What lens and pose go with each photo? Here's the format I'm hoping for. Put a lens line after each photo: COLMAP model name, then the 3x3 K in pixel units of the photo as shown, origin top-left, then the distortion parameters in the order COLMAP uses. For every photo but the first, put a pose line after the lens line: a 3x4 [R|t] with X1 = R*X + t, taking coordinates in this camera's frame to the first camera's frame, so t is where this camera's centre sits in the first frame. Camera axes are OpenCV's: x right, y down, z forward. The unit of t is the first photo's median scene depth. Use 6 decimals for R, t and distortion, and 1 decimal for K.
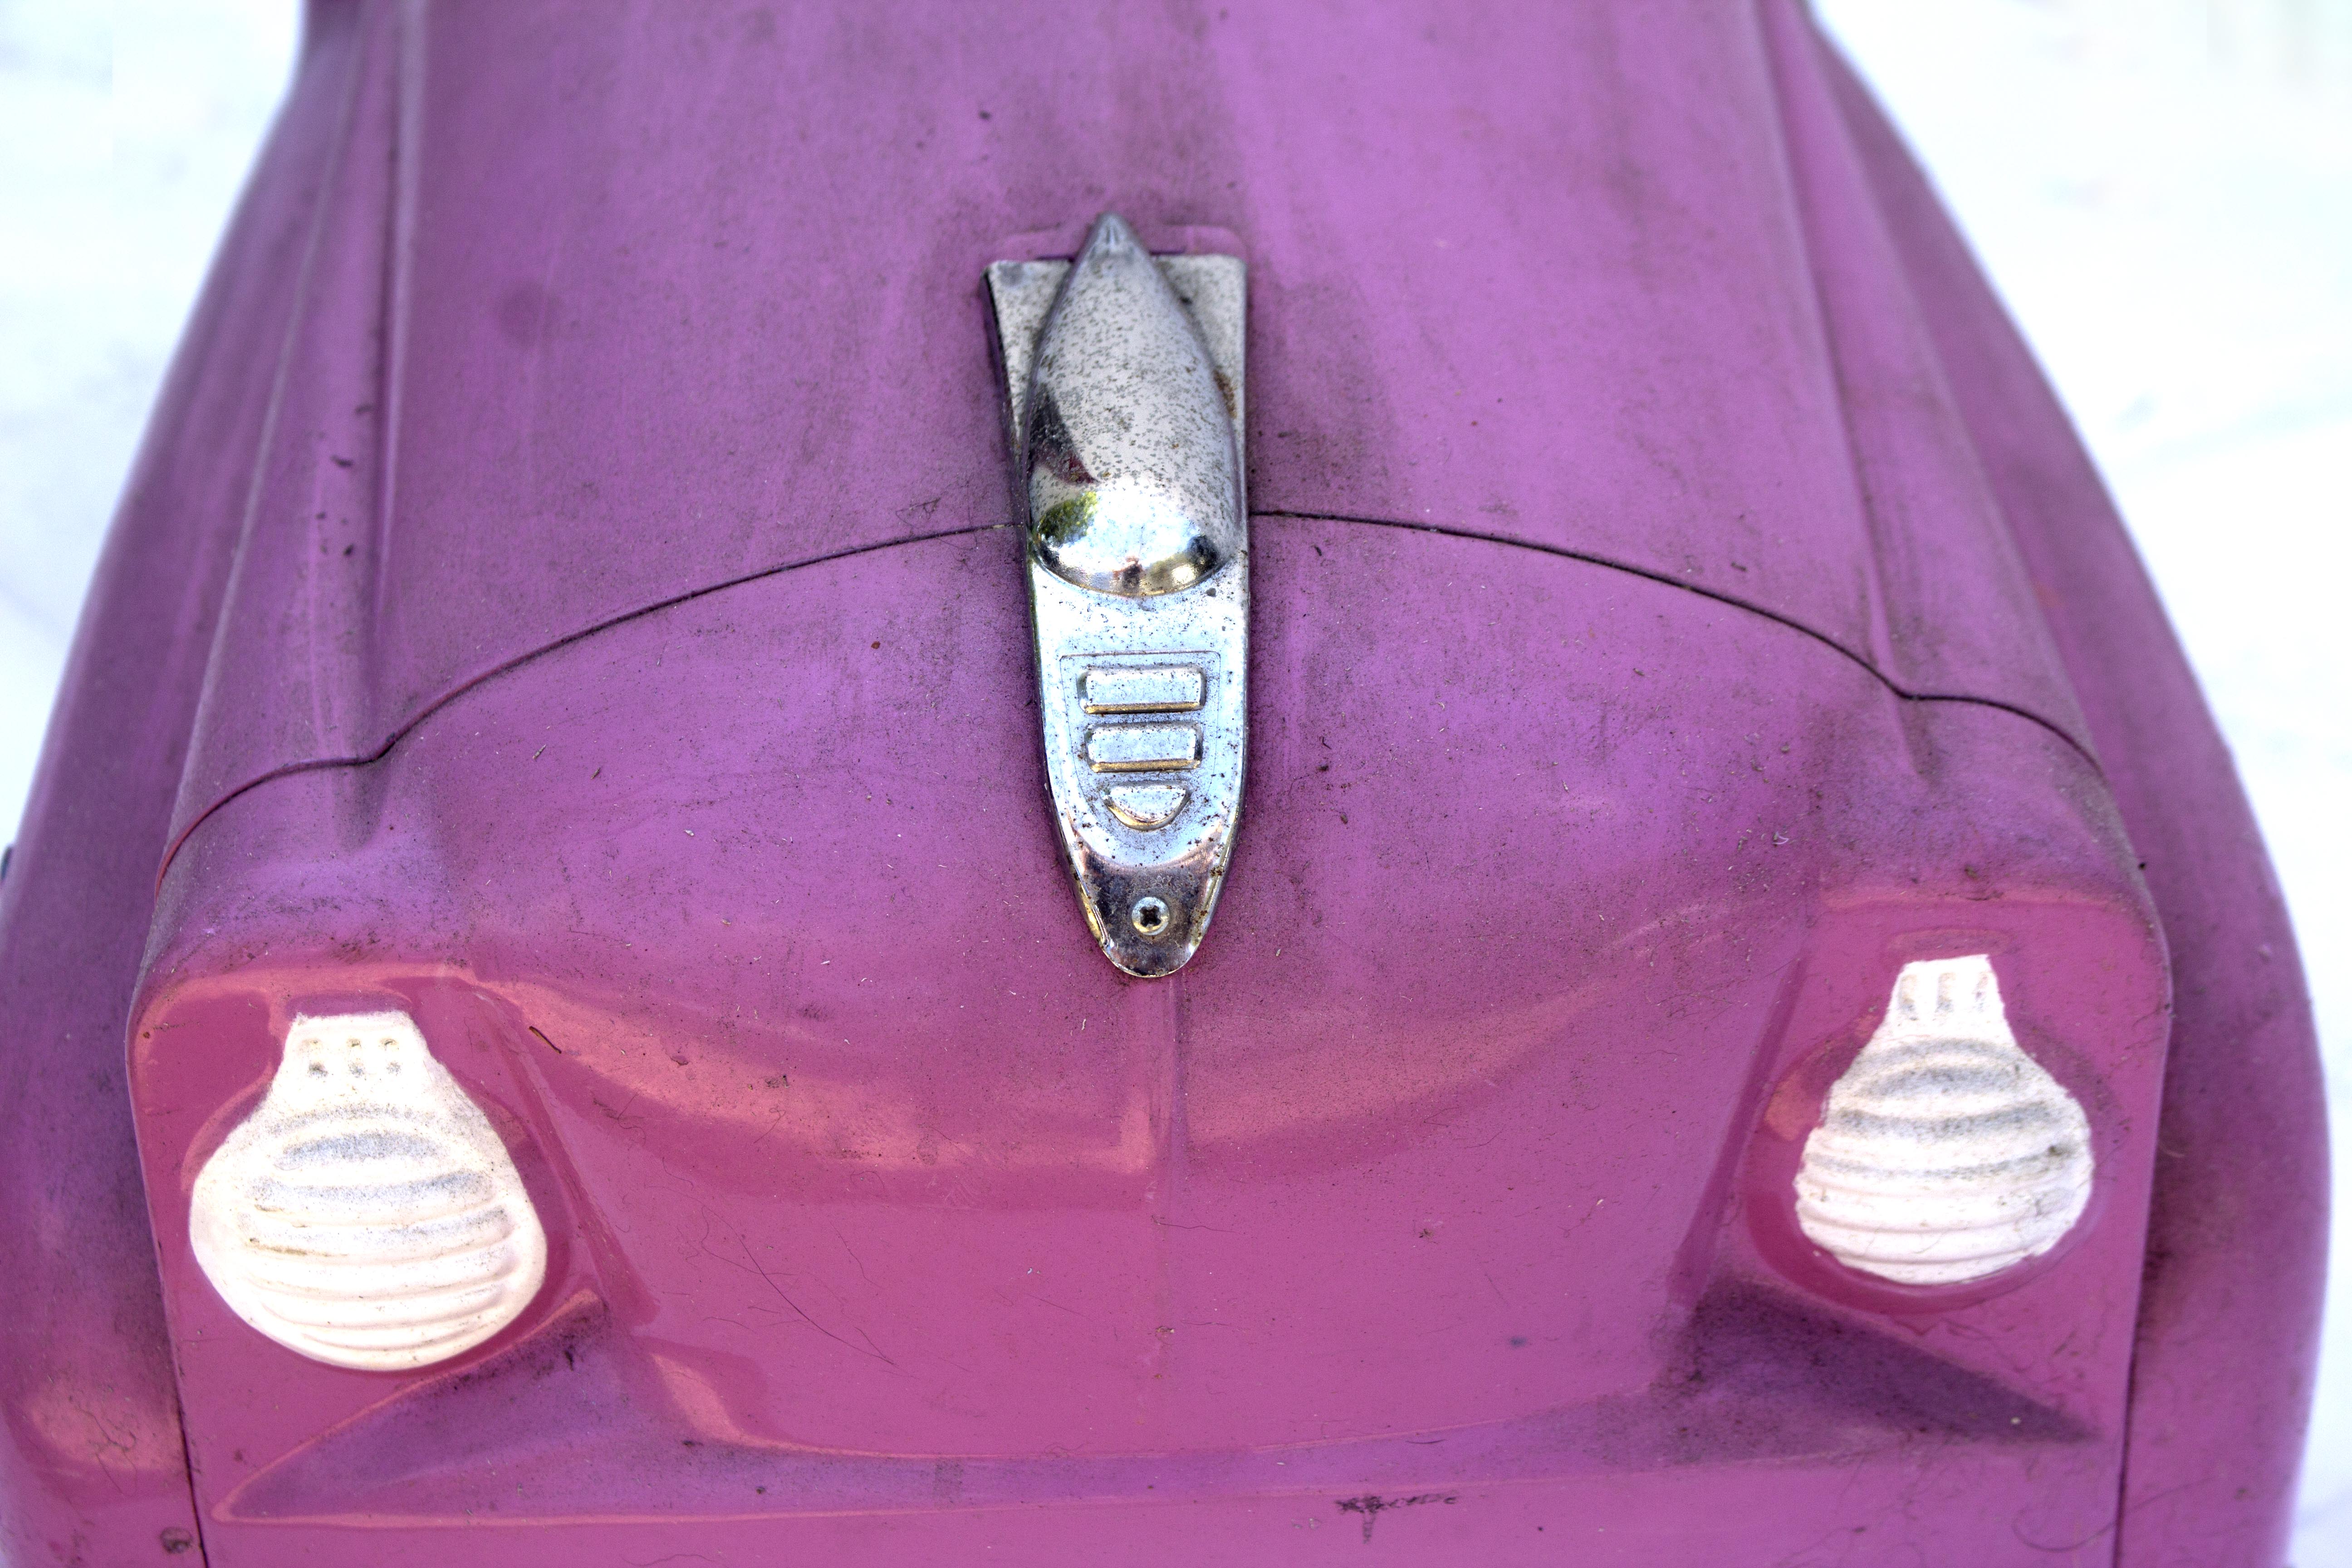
lens RADIAL K [[4835.4, 0, 1176.0], [0, 4835.4, 784.0], [0, 0, 1]] dist [-0.006790, -0.041156]
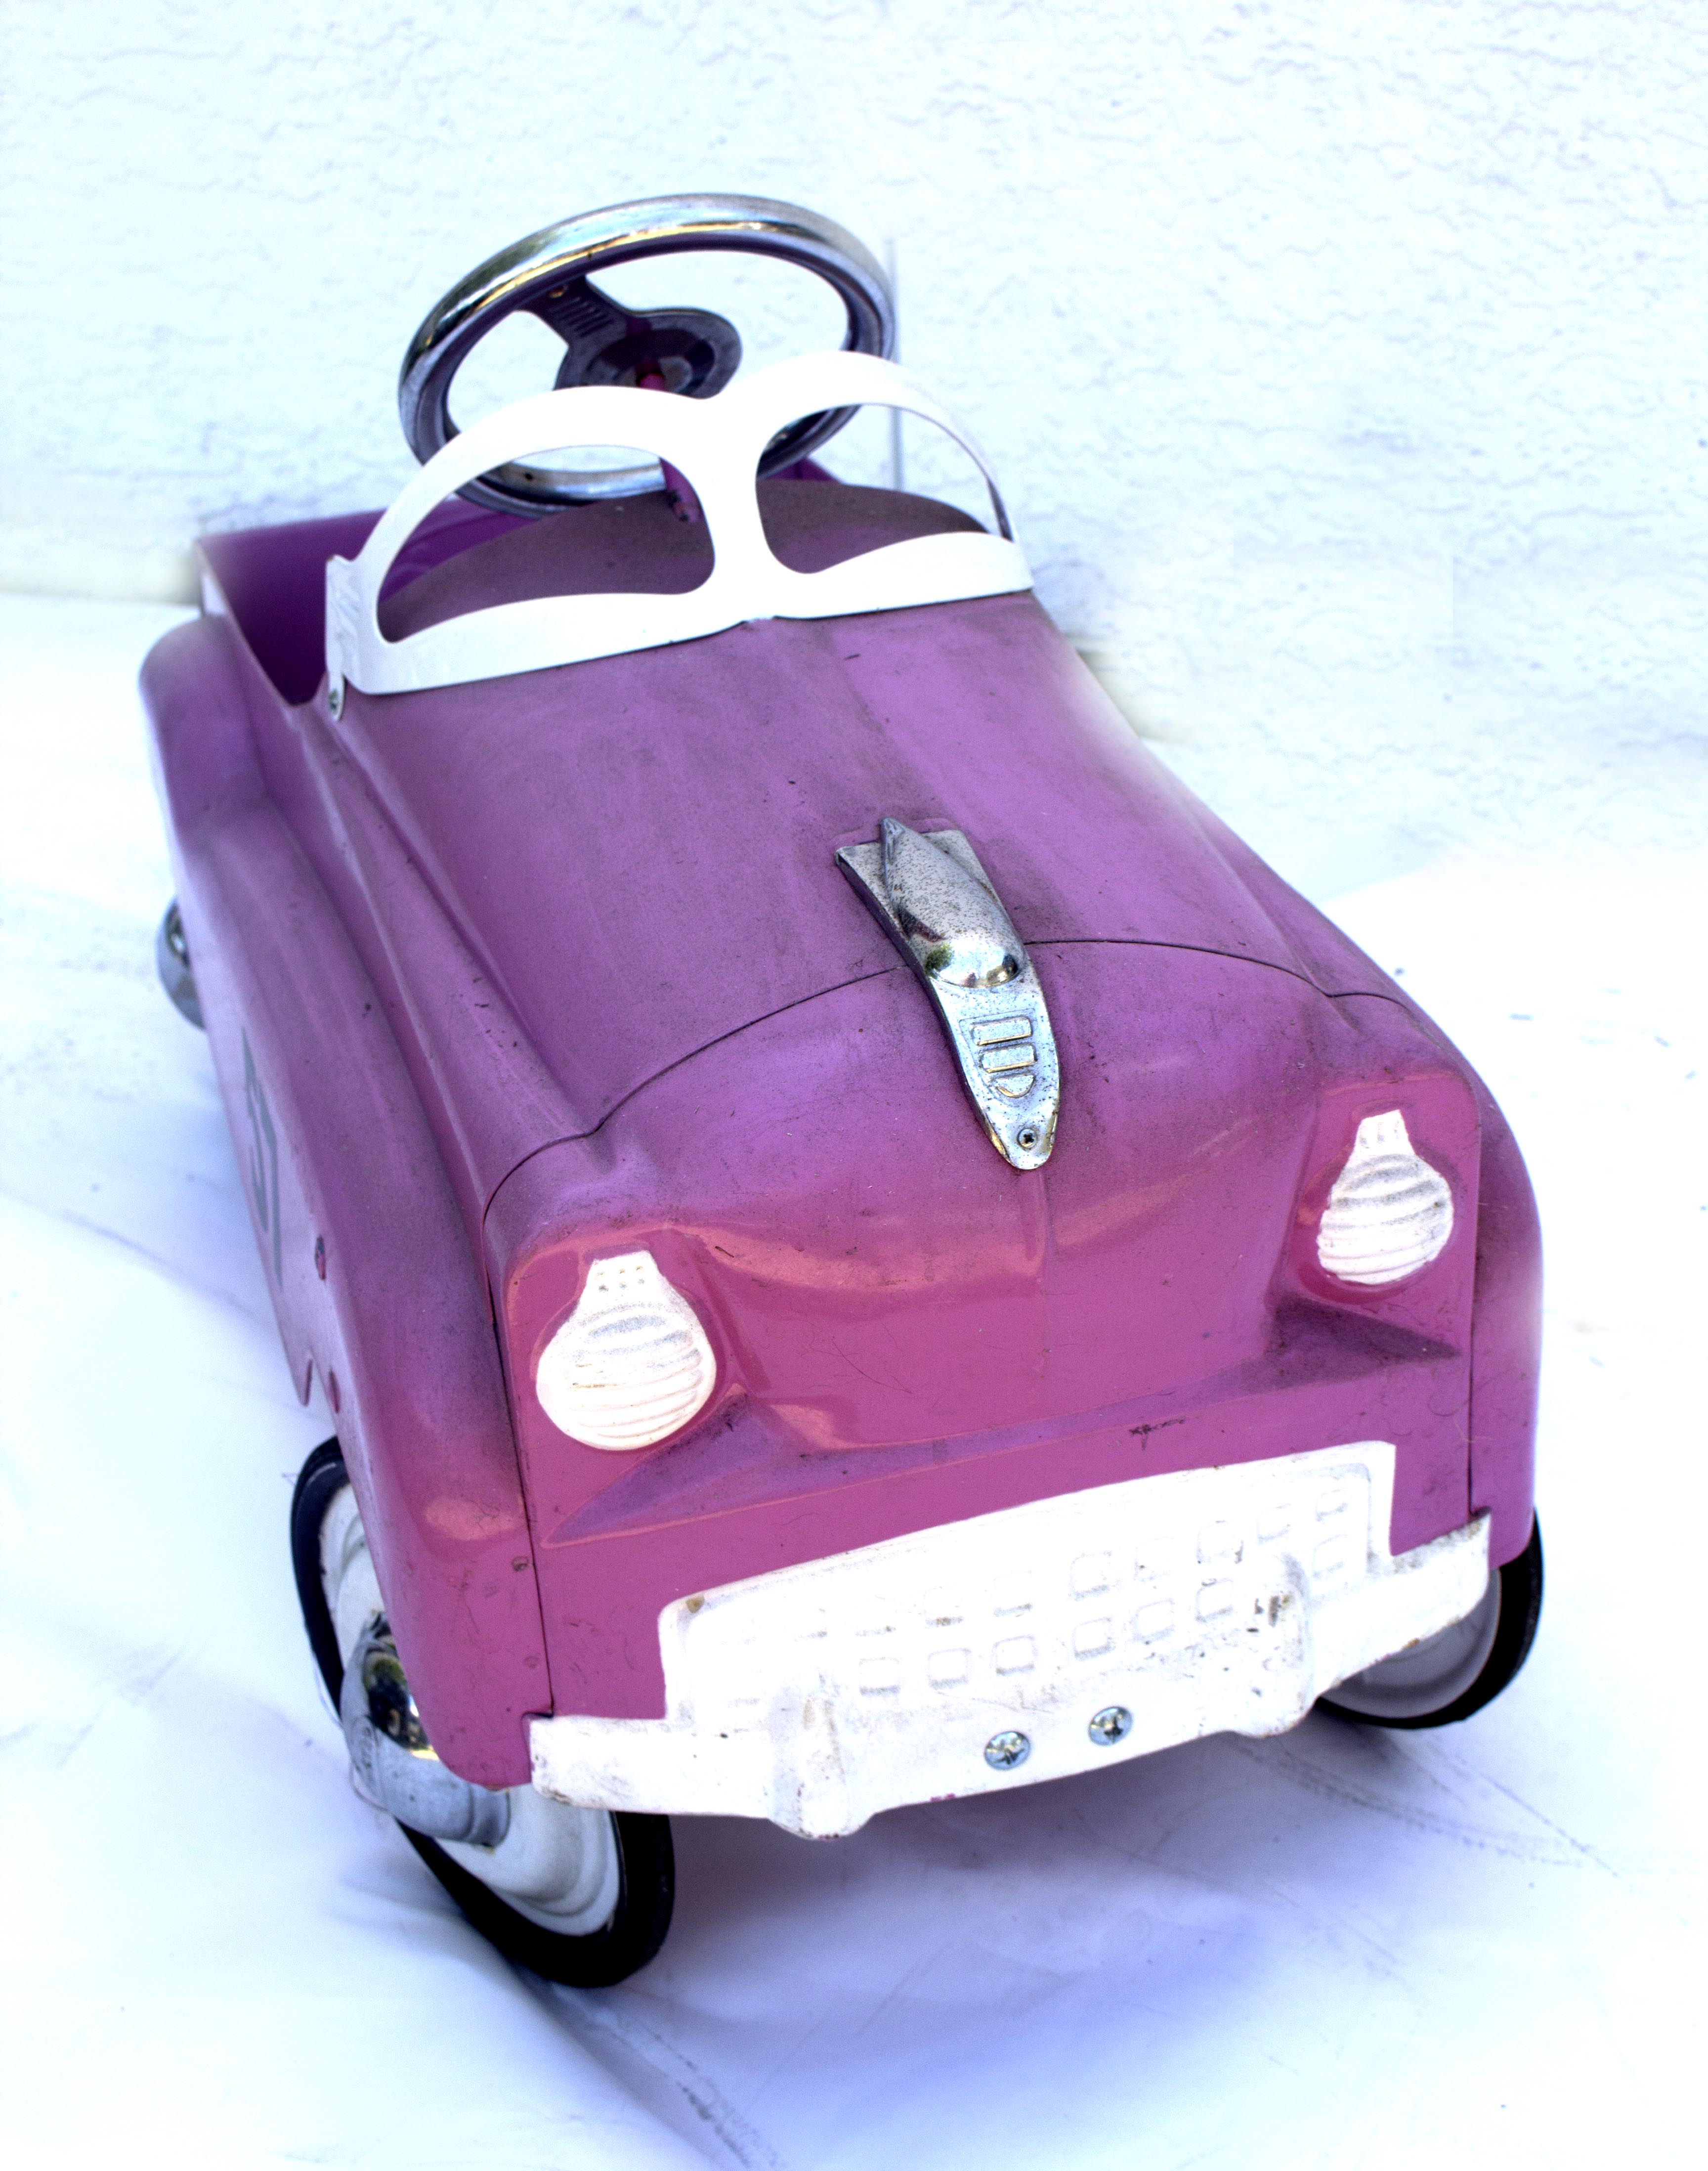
lens RADIAL K [[3220.9, 0, 854.9], [0, 3220.9, 1133.5], [0, 0, 1]] dist [-0.106027, 0.159340]
pose [[0.973905, -0.142515, 0.176630, -0.292660], [0.152705, 0.987226, -0.045441, 0.070395], [-0.167897, 0.071228, 0.983228, -0.292695]]
